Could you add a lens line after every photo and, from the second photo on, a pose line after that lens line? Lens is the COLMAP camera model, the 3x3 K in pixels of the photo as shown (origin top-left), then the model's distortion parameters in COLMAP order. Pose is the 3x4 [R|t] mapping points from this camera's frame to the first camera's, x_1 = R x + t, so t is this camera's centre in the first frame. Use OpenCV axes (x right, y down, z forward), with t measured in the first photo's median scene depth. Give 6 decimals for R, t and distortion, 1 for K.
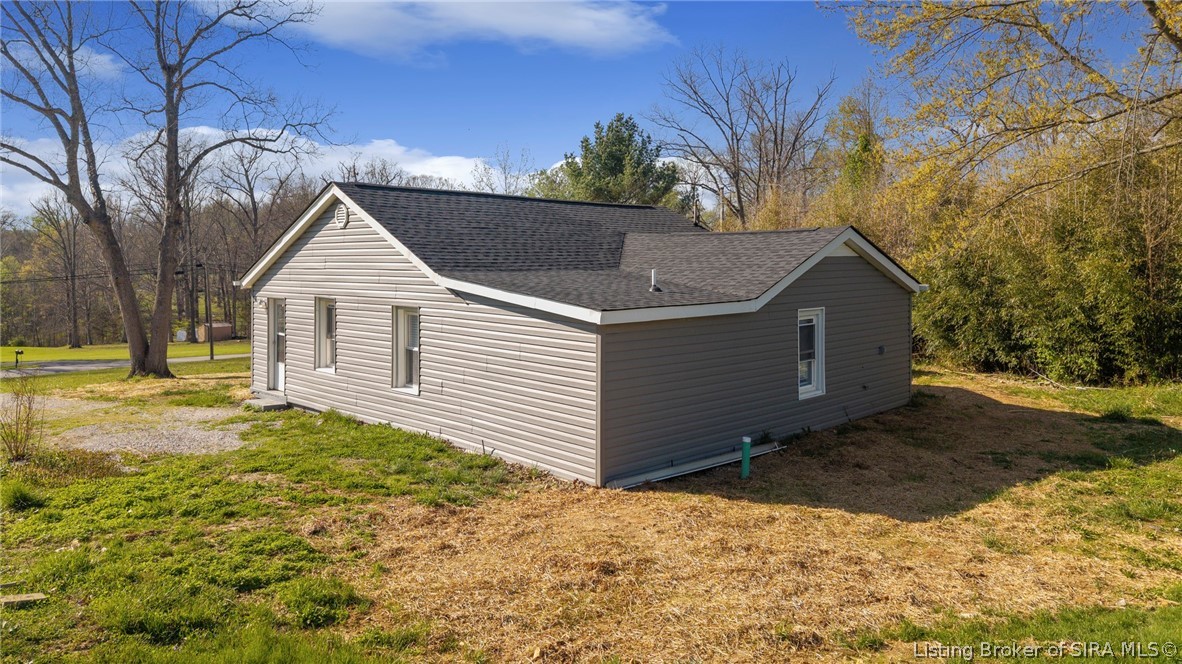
lens RADIAL K [[768.1, 0, 591.0], [0, 768.1, 332.0], [0, 0, 1]] dist [0.004761, -0.003104]
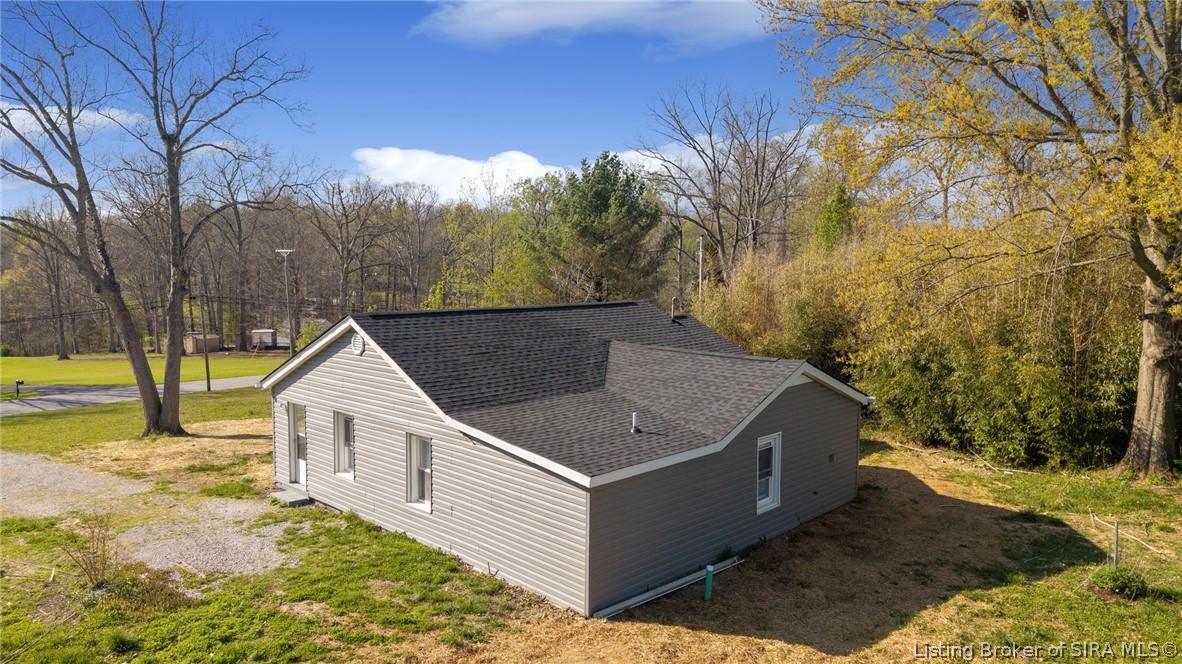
lens RADIAL K [[816.2, 0, 591.0], [0, 816.2, 332.0], [0, 0, 1]] dist [0.005255, -0.002327]
pose [[0.999638, 0.005188, 0.026408, -0.015560], [-0.007691, 0.995390, 0.095598, -0.285938], [-0.025790, -0.095766, 0.995070, -0.193180]]
